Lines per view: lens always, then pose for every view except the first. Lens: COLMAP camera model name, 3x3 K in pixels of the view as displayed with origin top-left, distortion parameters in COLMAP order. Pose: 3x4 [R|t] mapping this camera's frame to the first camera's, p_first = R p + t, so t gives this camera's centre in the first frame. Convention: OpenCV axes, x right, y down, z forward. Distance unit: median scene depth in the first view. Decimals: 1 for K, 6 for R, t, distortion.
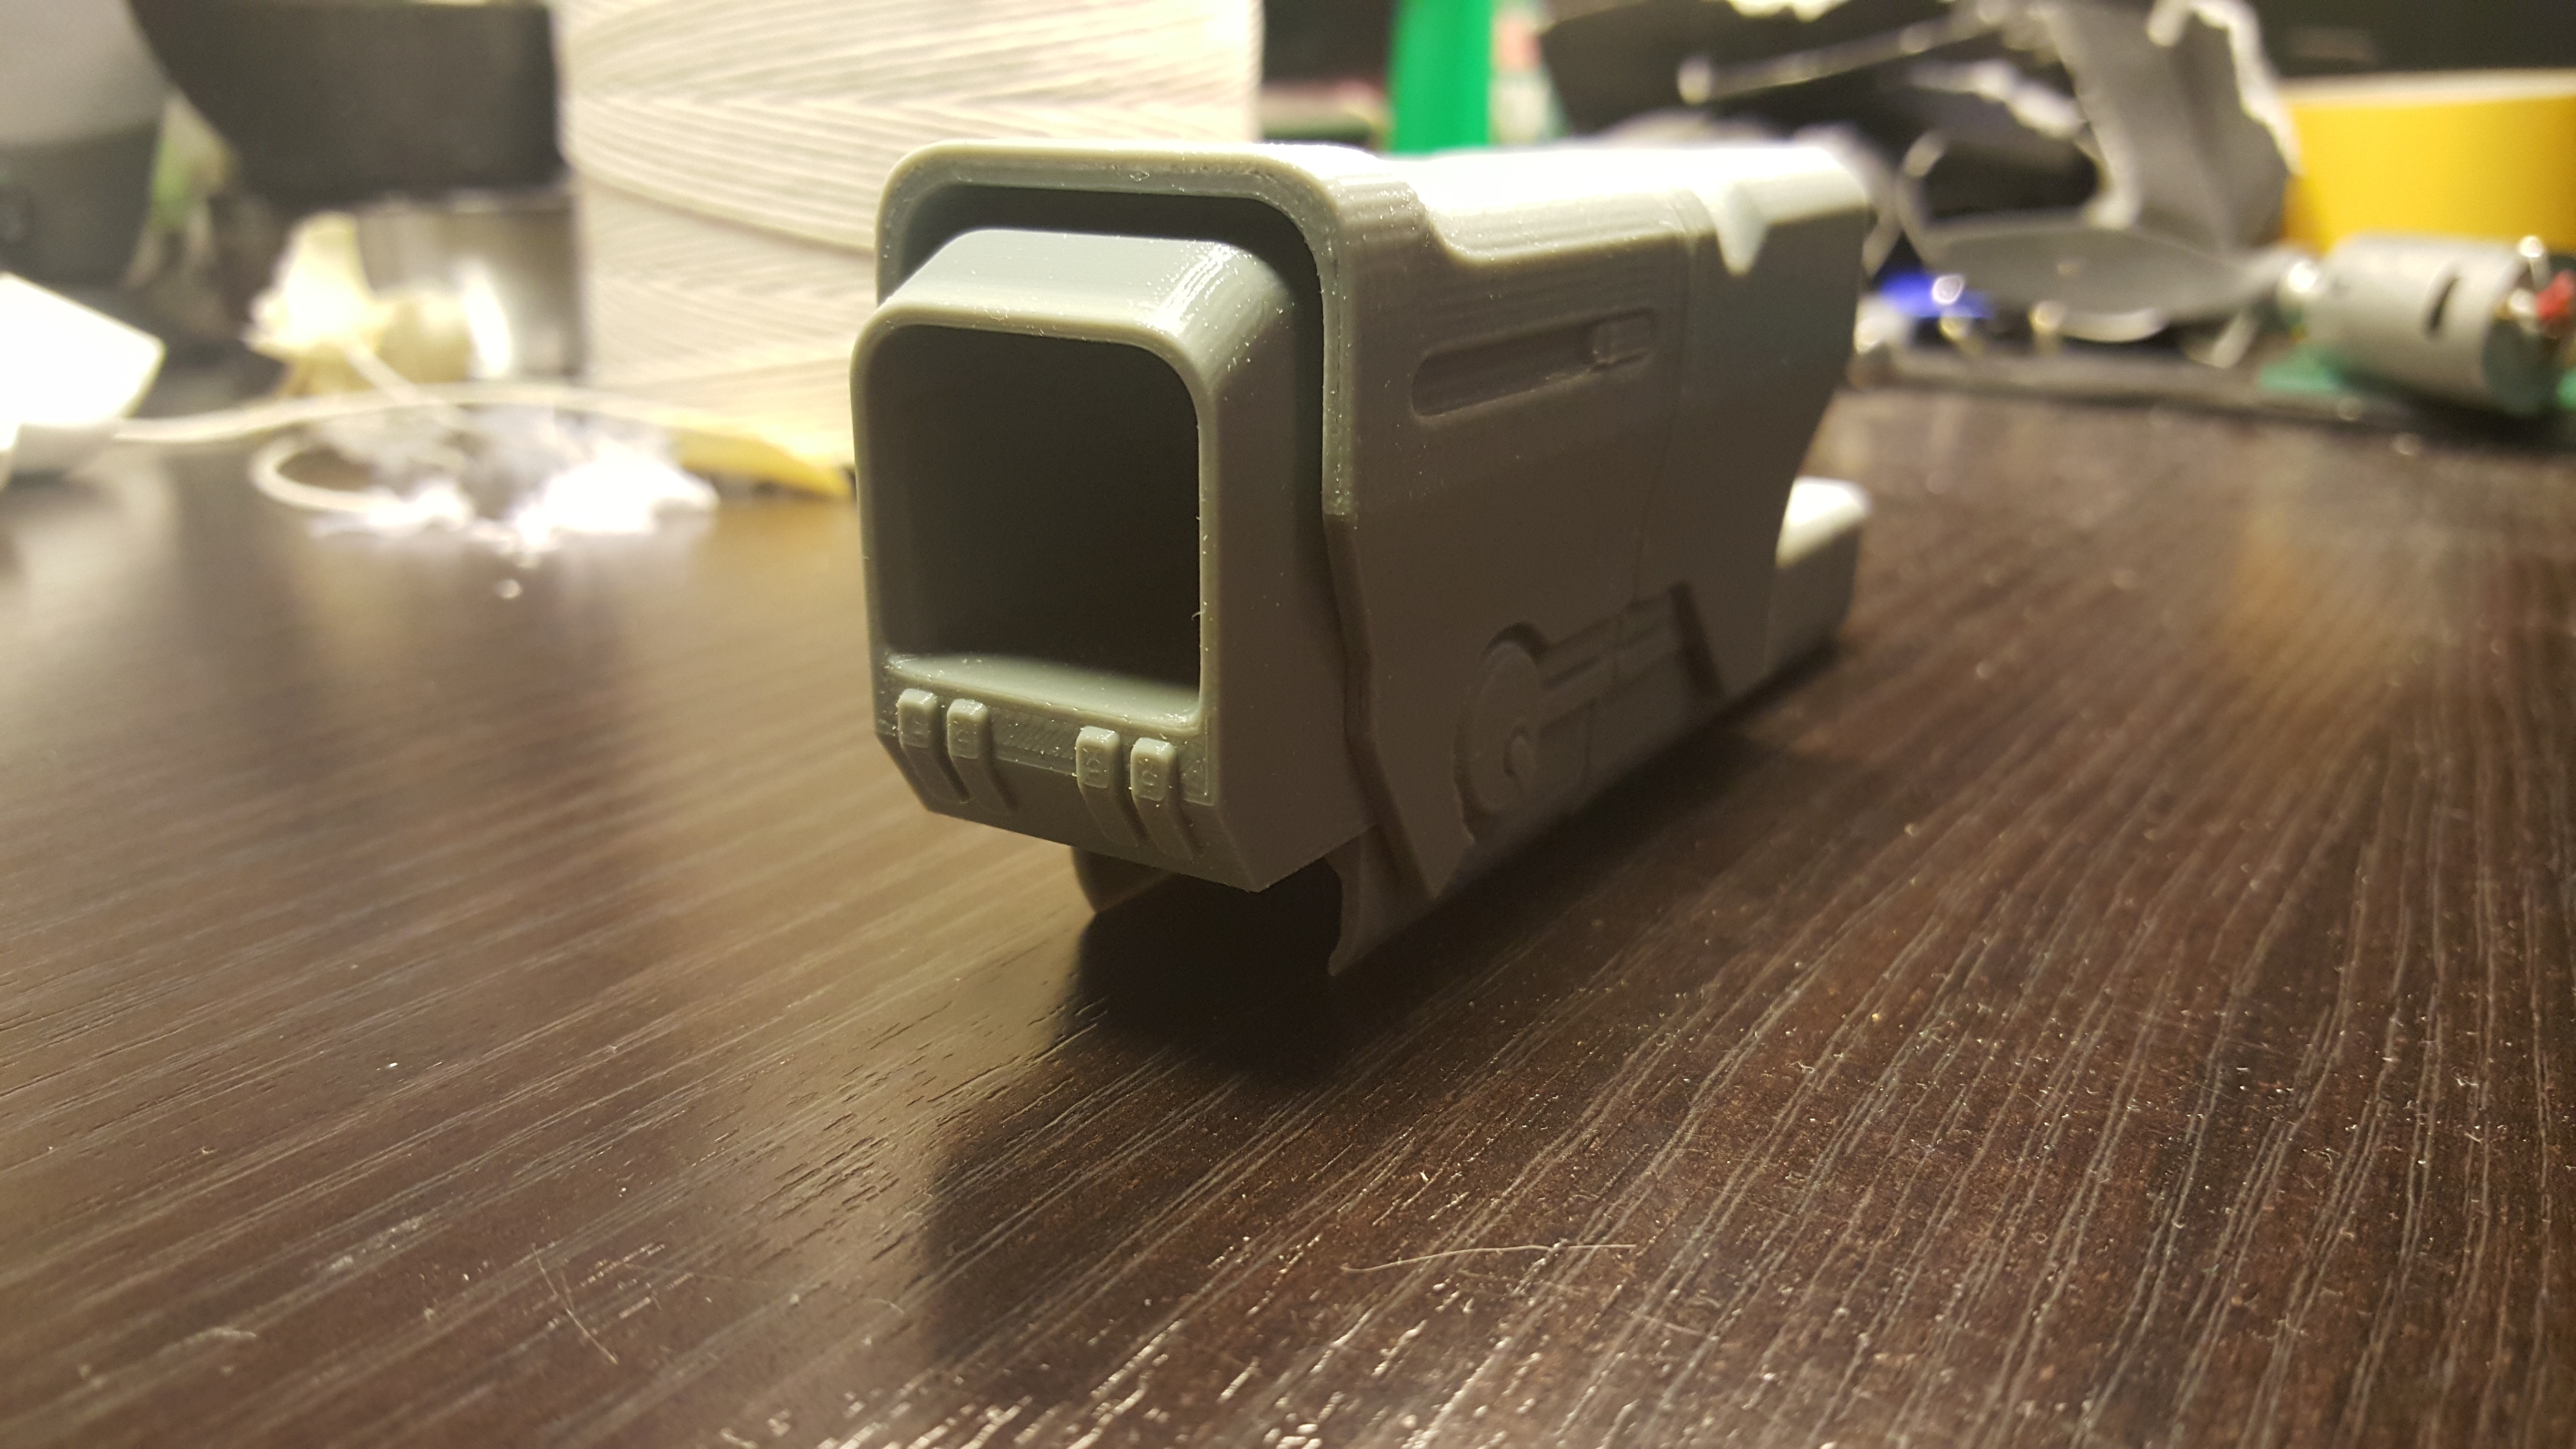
lens RADIAL K [[2015.4, 0, 1288.0], [0, 2015.4, 724.5], [0, 0, 1]] dist [0.072475, -0.176188]
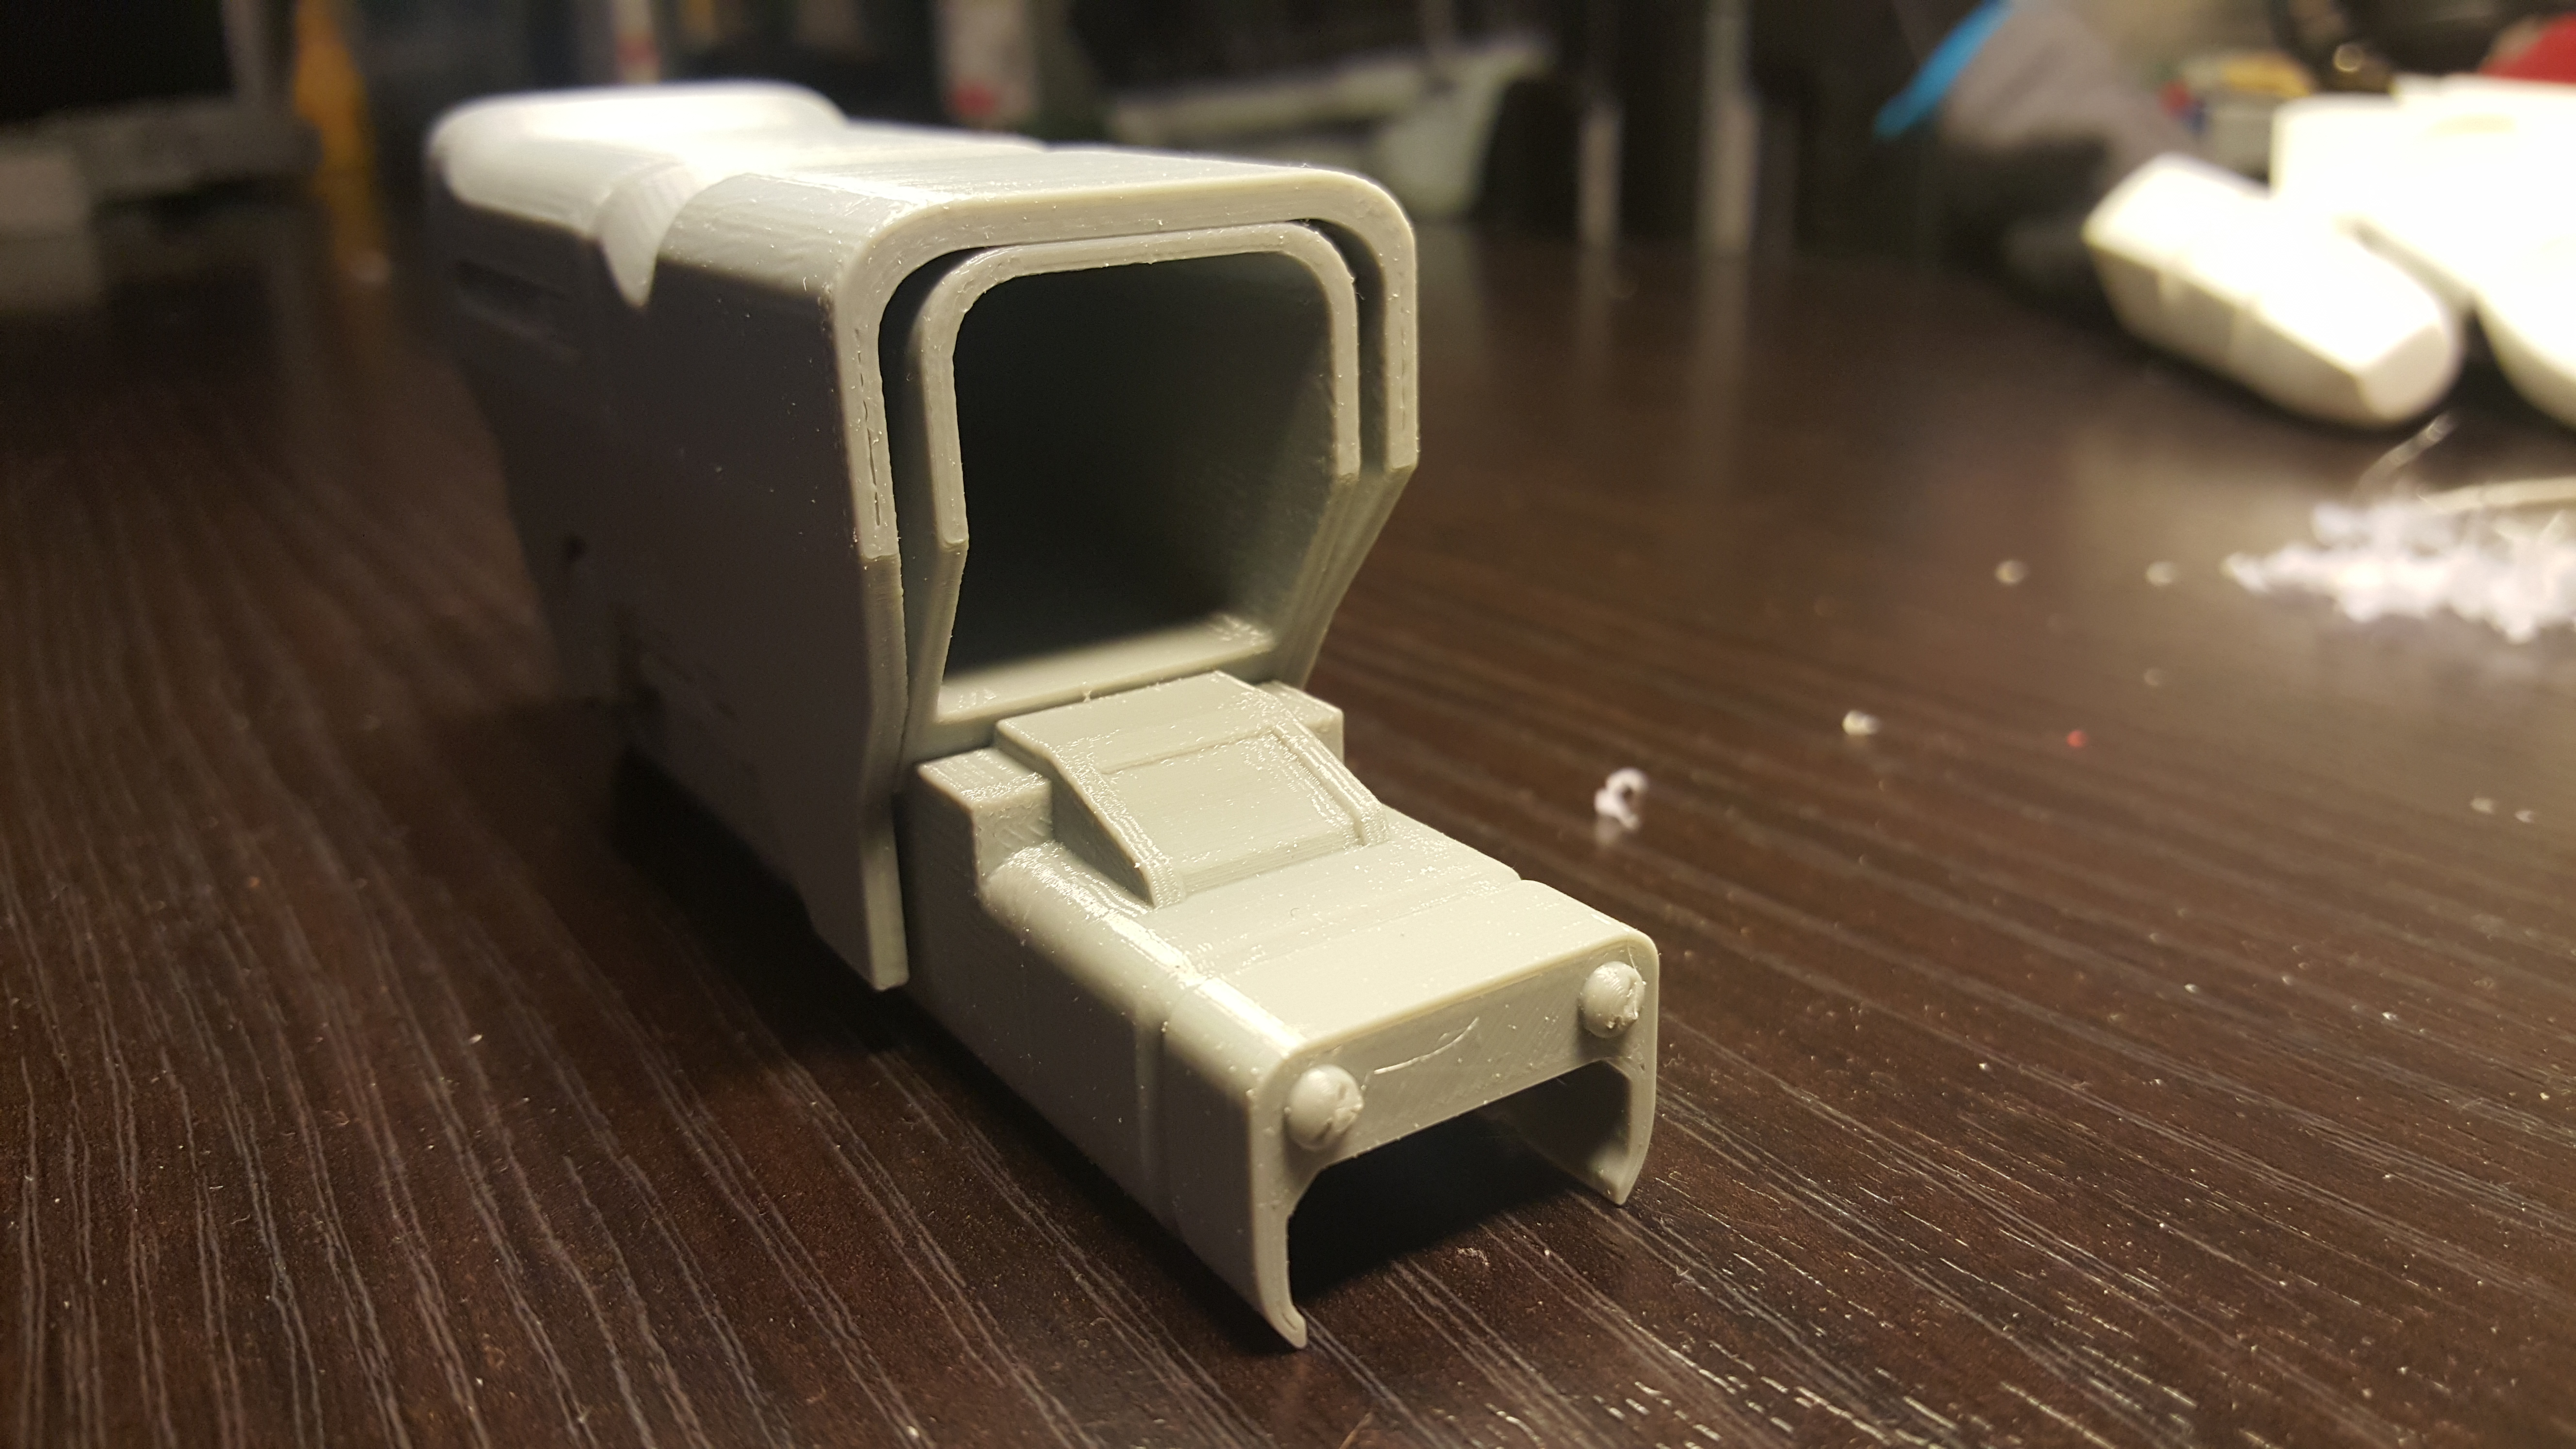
lens RADIAL K [[2118.2, 0, 1288.0], [0, 2118.2, 724.5], [0, 0, 1]] dist [-0.051174, 0.001096]
pose [[-0.424137, 0.295483, -0.856036, 0.919416], [-0.246499, 0.871911, 0.423095, -0.520506], [0.871405, 0.390462, -0.296973, 1.627653]]
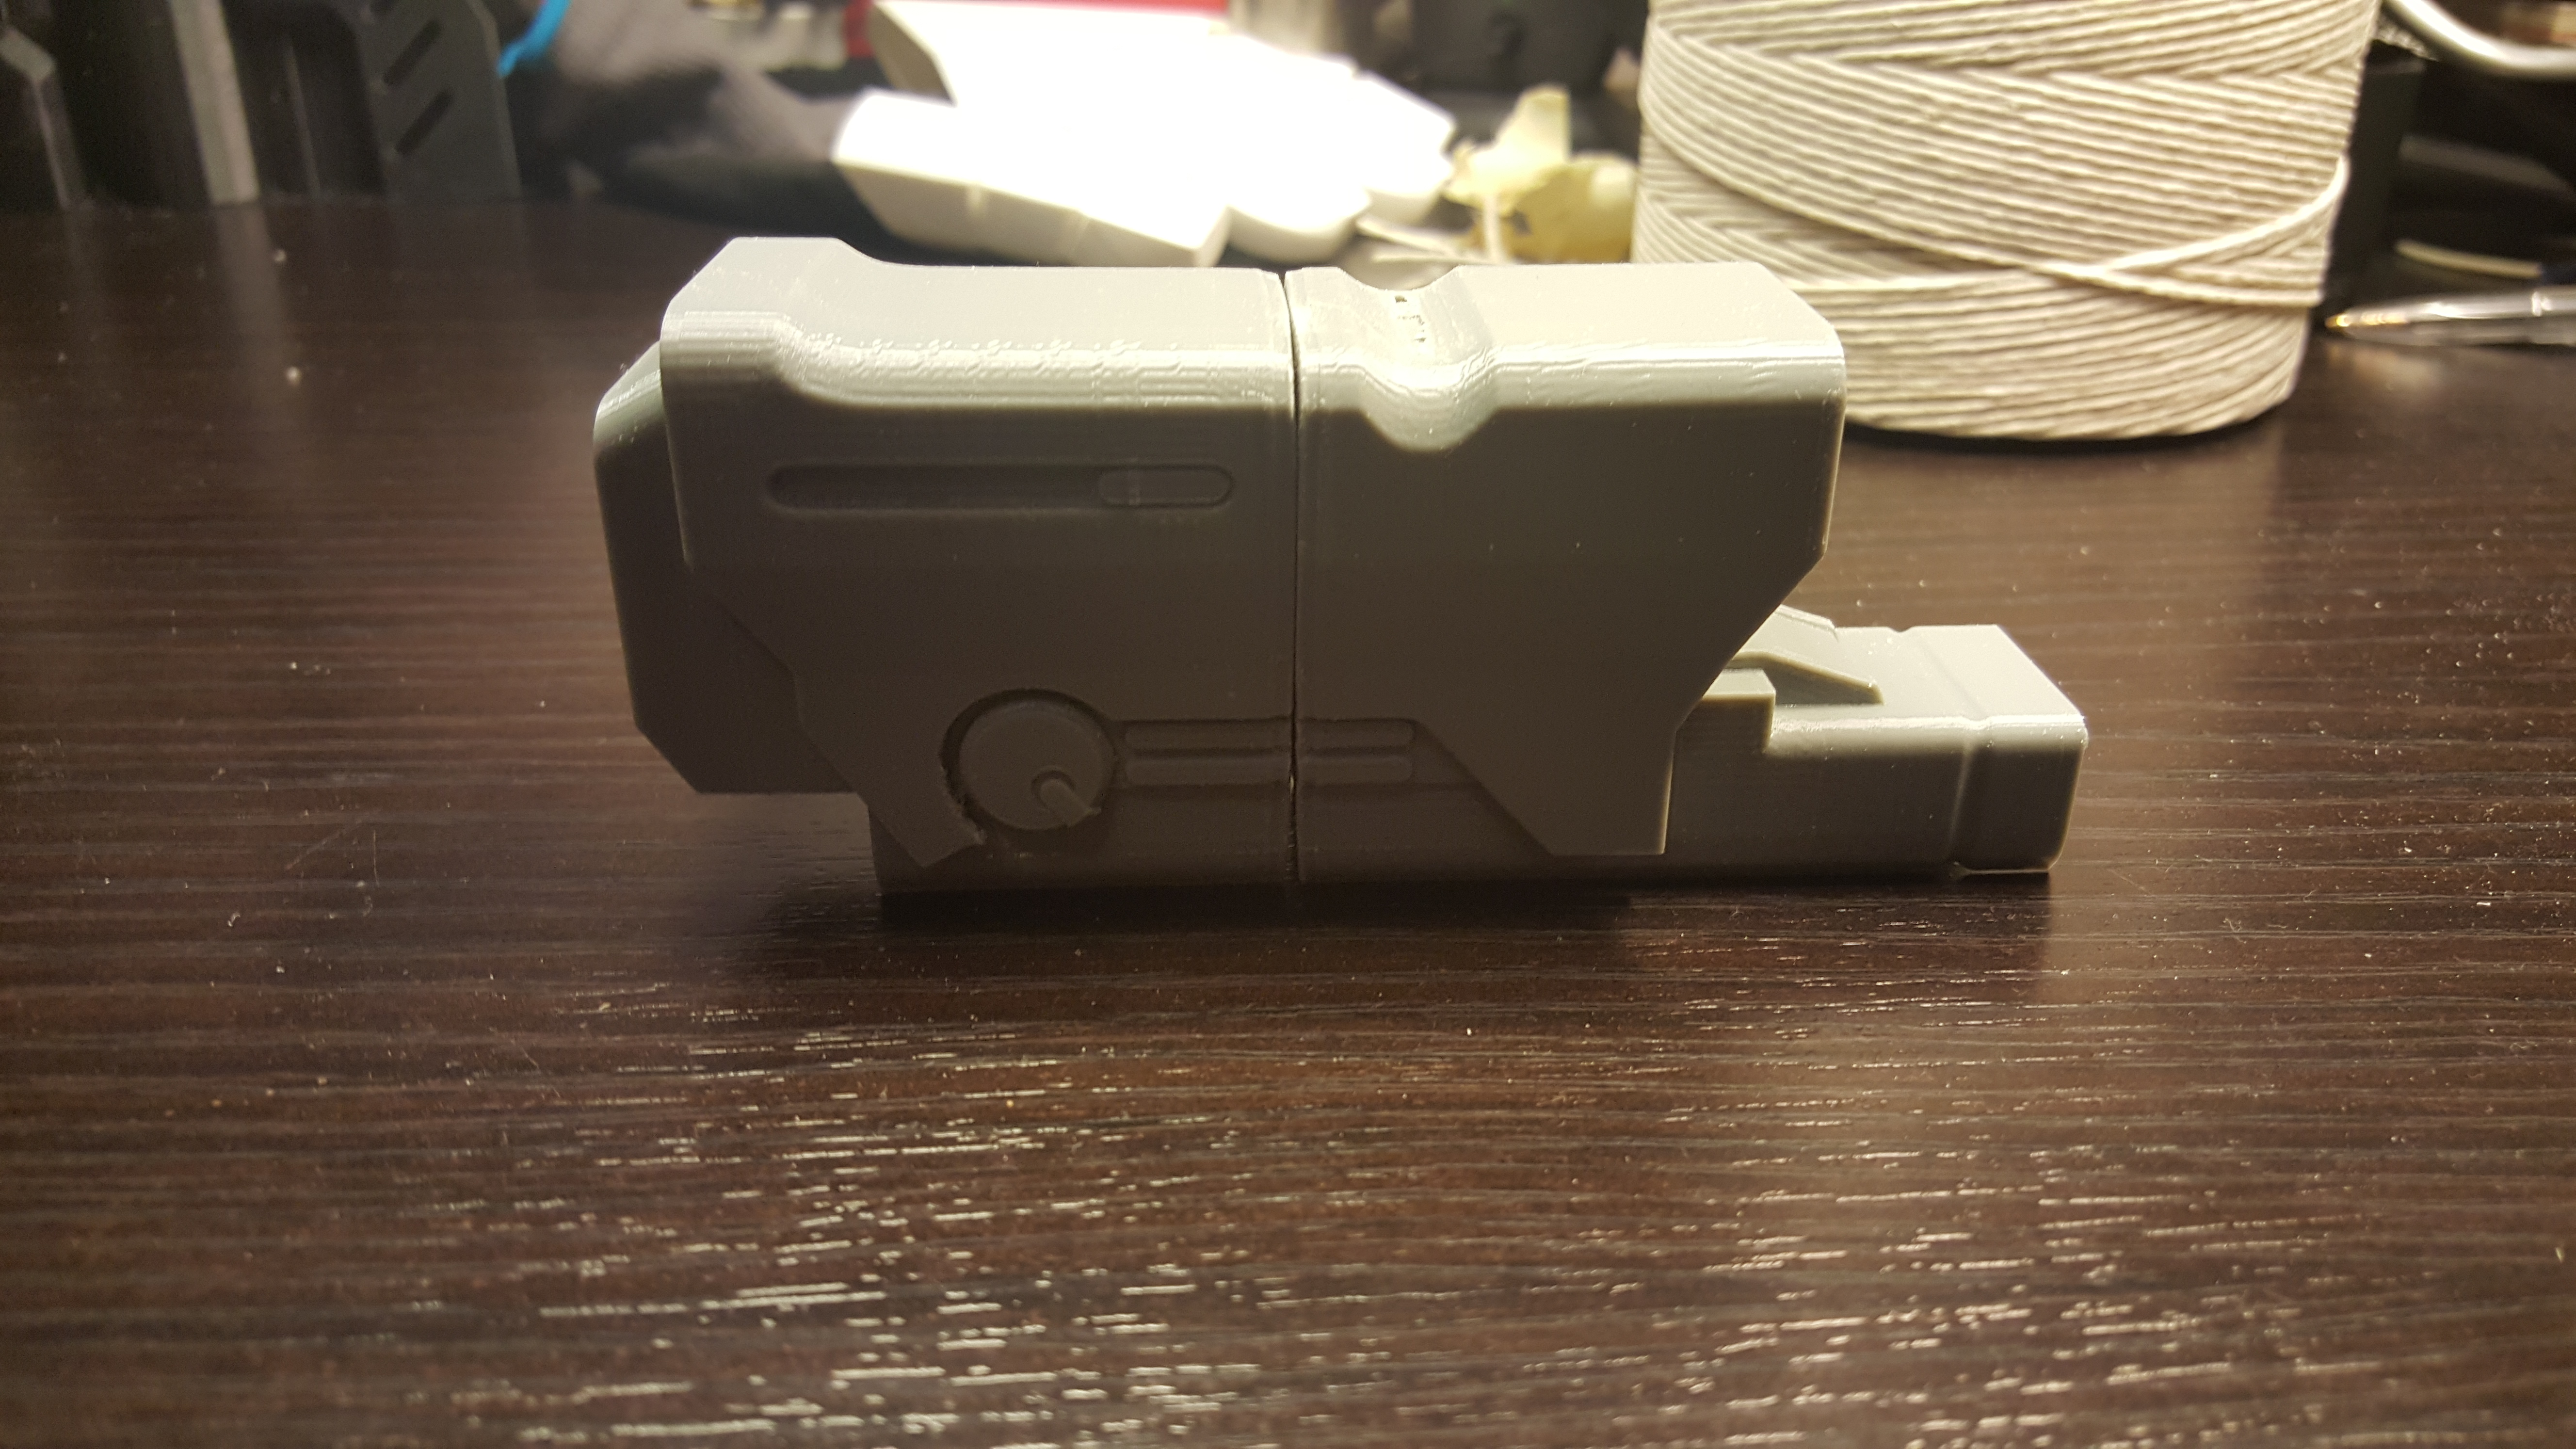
lens RADIAL K [[2015.4, 0, 1288.0], [0, 2015.4, 724.5], [0, 0, 1]] dist [0.072475, -0.176188]
pose [[0.568916, 0.348282, -0.745006, 1.050315], [-0.249808, 0.936279, 0.246936, -0.347349], [0.783537, 0.045622, 0.619668, 0.345058]]
